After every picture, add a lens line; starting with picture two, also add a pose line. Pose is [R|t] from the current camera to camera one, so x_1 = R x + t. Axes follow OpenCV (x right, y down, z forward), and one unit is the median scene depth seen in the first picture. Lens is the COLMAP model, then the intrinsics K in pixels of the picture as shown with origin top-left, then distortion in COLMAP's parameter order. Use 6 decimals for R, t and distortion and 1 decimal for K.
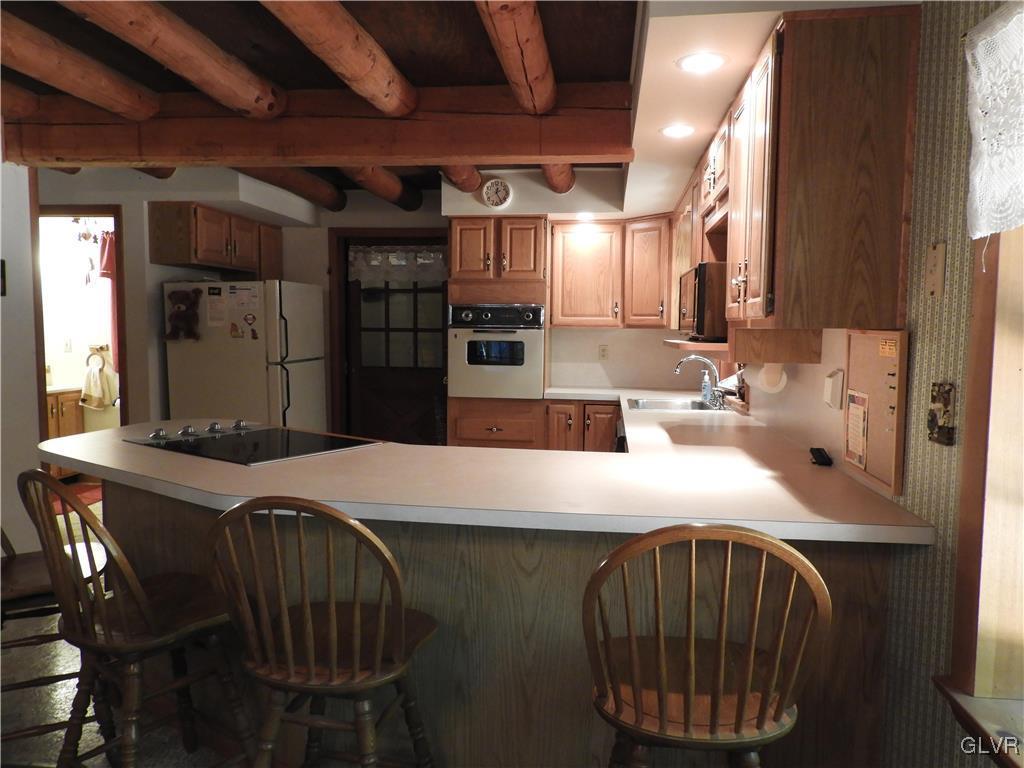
lens RADIAL K [[725.7, 0, 515.1], [0, 725.7, 386.1], [0, 0, 1]] dist [0.010016, -0.007538]
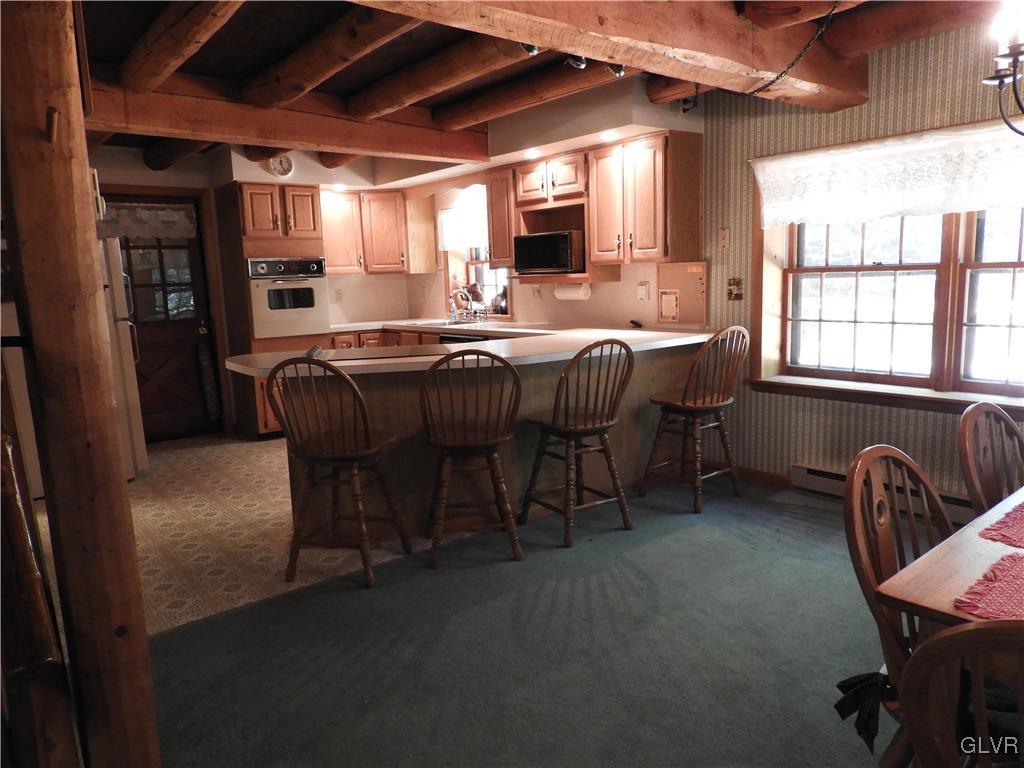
lens RADIAL K [[725.7, 0, 515.1], [0, 725.7, 386.1], [0, 0, 1]] dist [0.010016, -0.007538]
pose [[0.696848, -0.142542, 0.702912, -0.671536], [0.098201, 0.989784, 0.103363, 0.011139], [-0.710464, -0.003002, 0.703727, -0.127093]]
